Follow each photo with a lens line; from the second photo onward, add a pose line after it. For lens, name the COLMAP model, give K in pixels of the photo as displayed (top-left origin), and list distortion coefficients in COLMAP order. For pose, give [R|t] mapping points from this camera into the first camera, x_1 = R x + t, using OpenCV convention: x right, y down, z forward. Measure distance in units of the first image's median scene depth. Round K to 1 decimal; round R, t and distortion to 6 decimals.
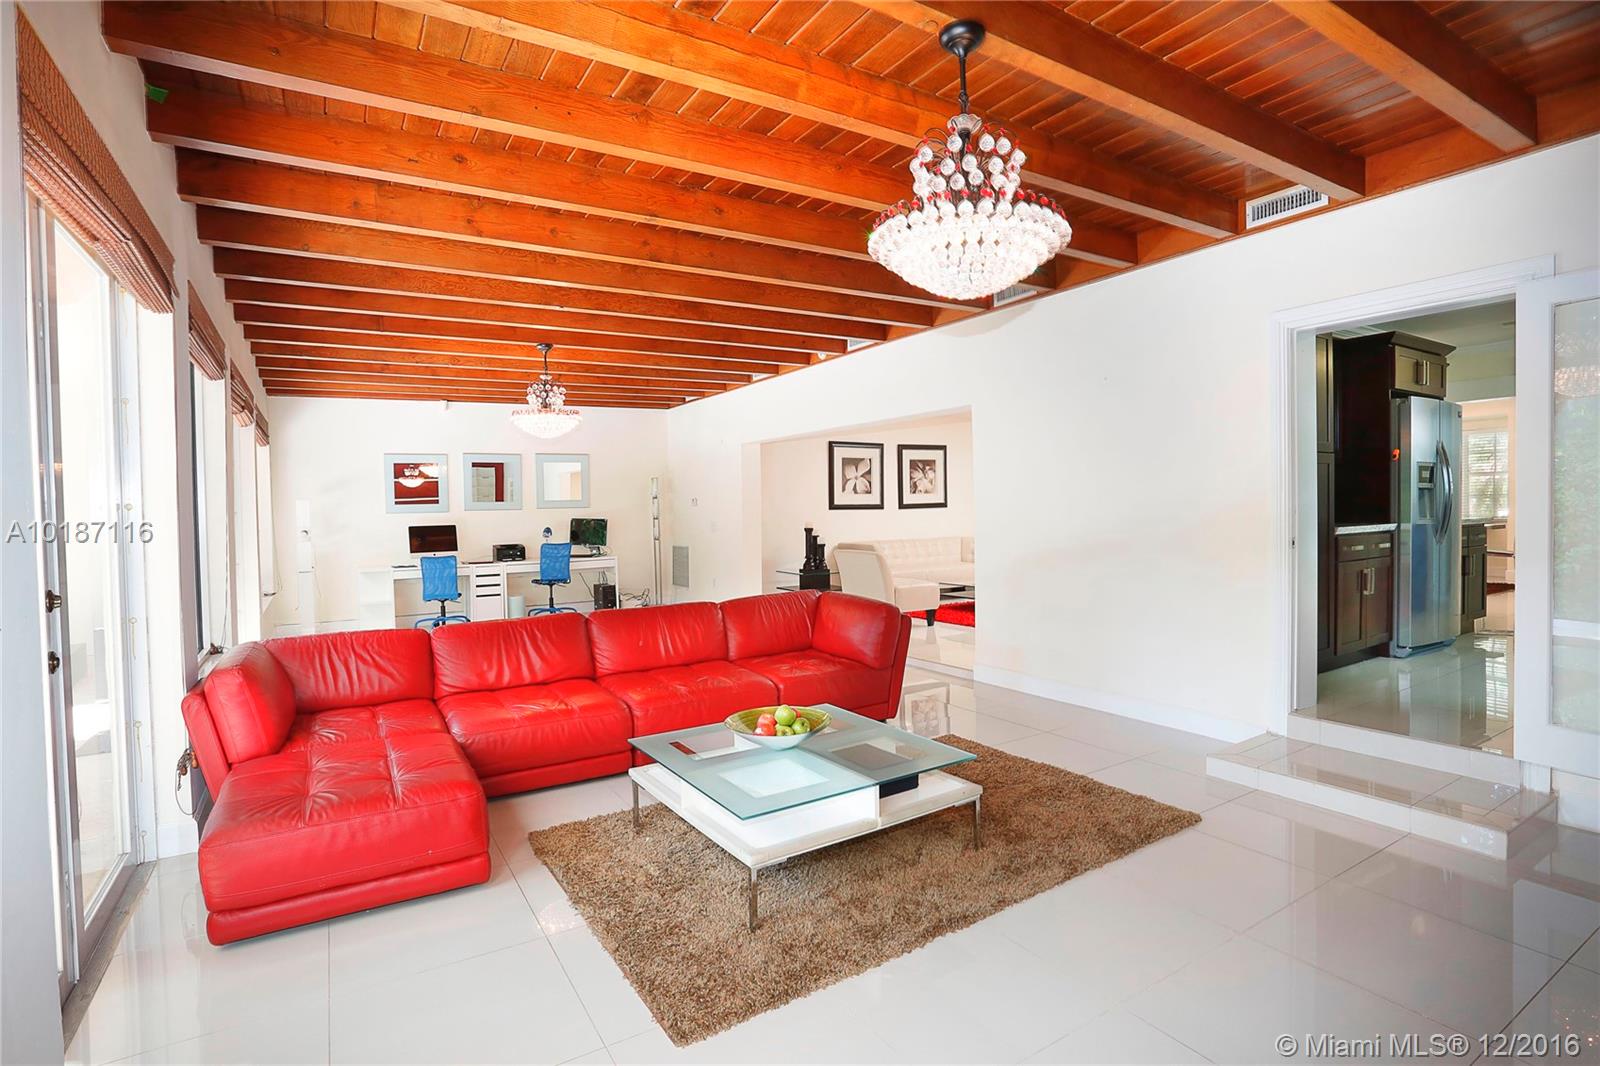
lens RADIAL K [[787.3, 0, 801.8], [0, 787.3, 517.2], [0, 0, 1]] dist [-0.053312, 0.016496]
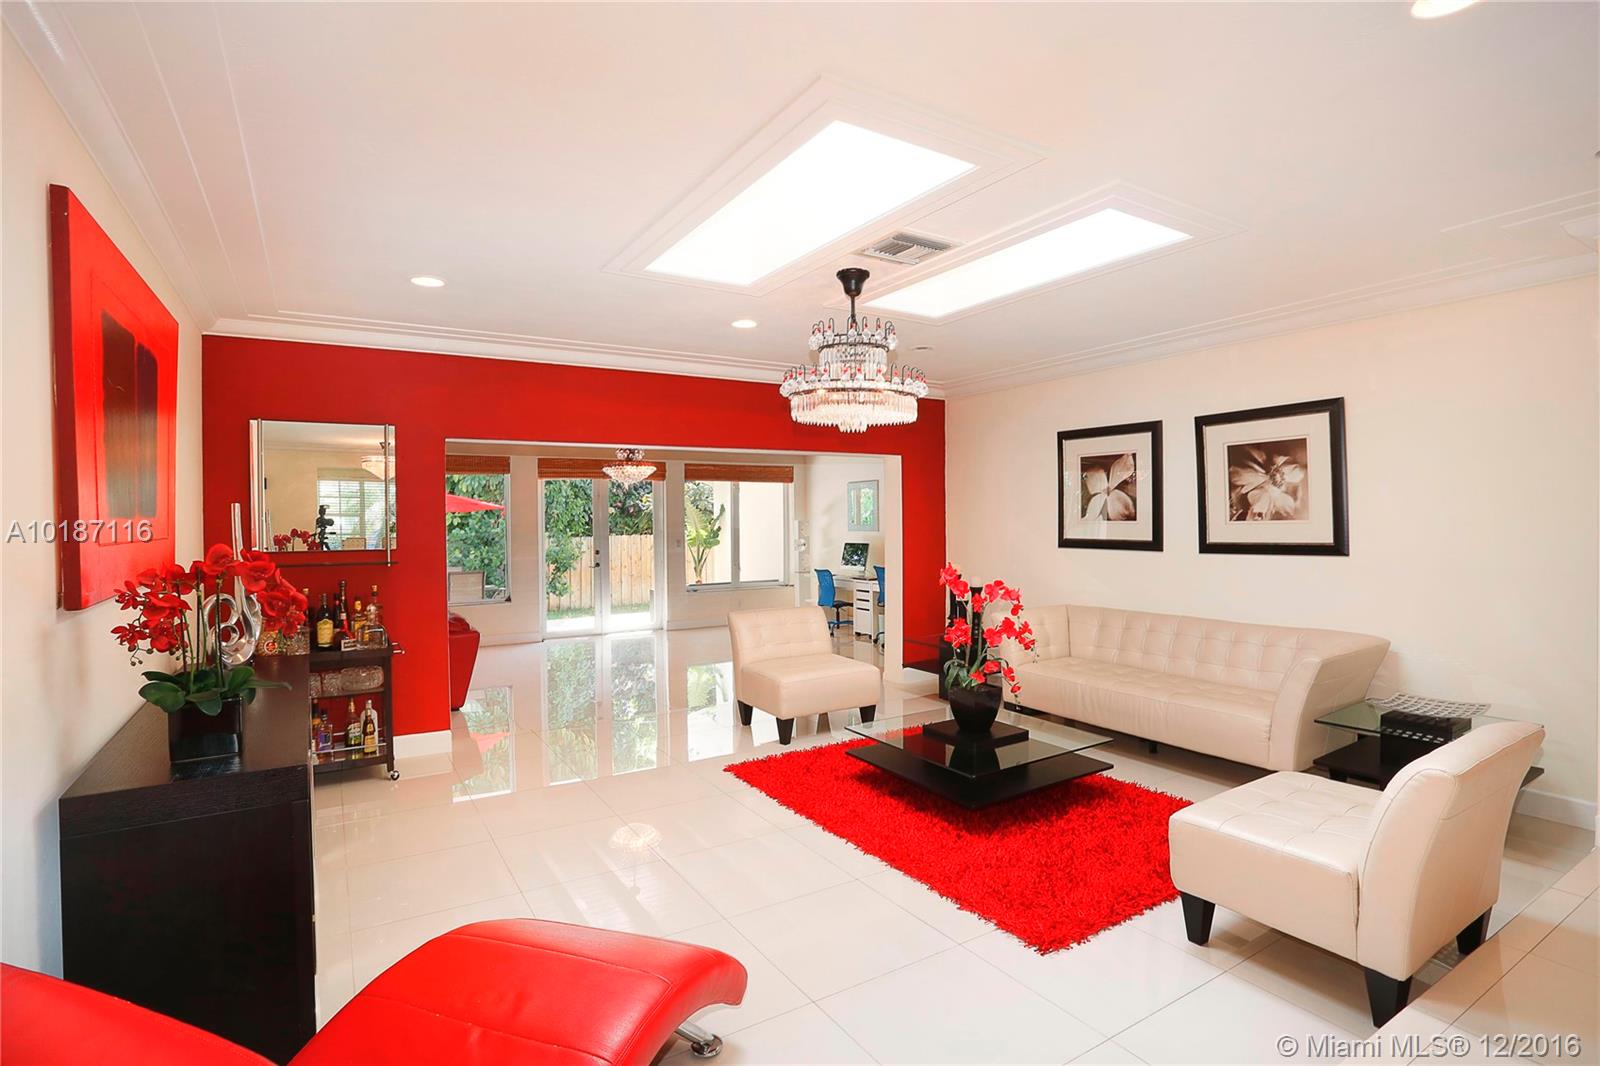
lens RADIAL K [[787.3, 0, 808.1], [0, 787.3, 530.7], [0, 0, 1]] dist [-0.053312, 0.016496]
pose [[0.009969, 0.032081, -0.999436, 0.606157], [-0.000993, 0.999485, 0.032073, -0.039576], [0.999950, 0.000672, 0.009995, 0.778704]]
